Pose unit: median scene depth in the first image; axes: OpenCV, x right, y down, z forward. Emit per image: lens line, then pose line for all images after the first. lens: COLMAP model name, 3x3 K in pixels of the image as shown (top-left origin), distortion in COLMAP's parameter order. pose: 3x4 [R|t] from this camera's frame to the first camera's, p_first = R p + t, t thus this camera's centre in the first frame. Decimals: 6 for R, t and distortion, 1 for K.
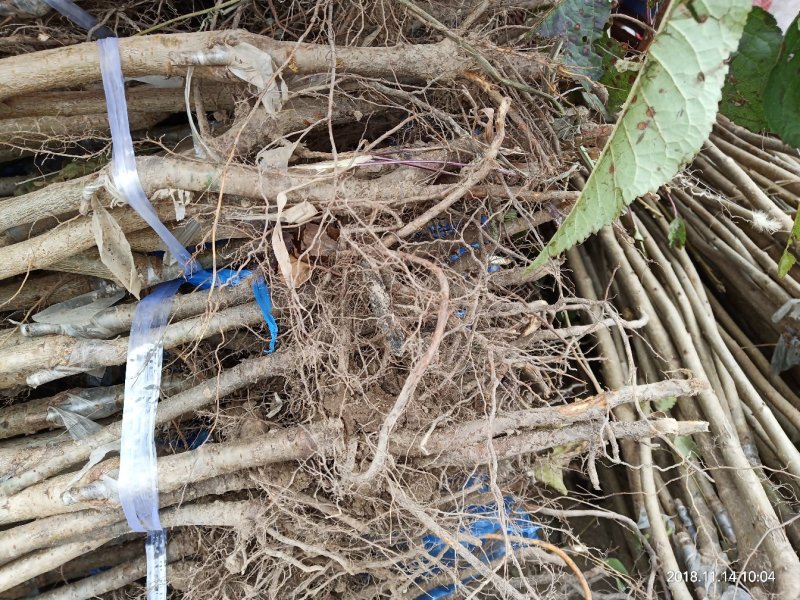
lens RADIAL K [[607.6, 0, 402.7], [0, 607.6, 300.7], [0, 0, 1]] dist [-0.003514, -0.001871]
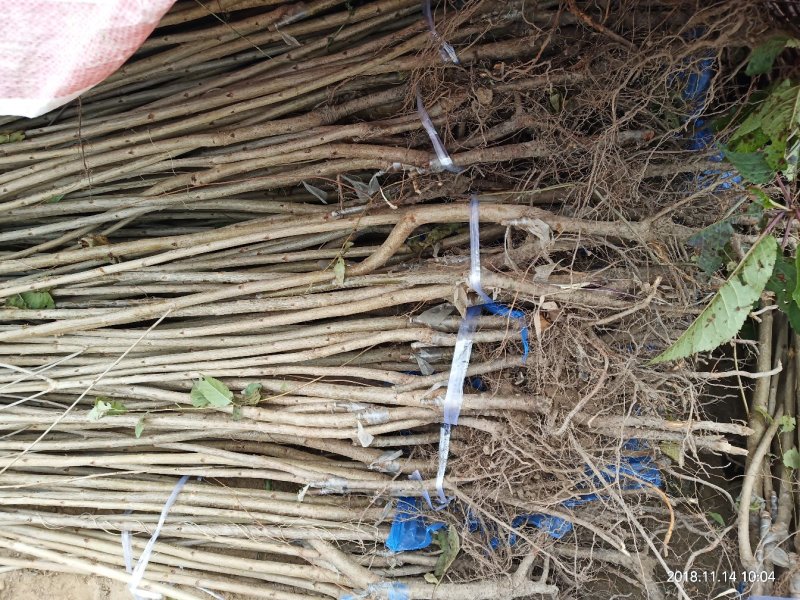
lens RADIAL K [[607.6, 0, 402.7], [0, 607.6, 300.7], [0, 0, 1]] dist [-0.003514, -0.001871]
pose [[0.914285, 0.192943, -0.356168, 0.099537], [-0.135974, 0.974439, 0.178826, -0.410178], [0.381567, -0.115069, 0.917151, -0.992315]]
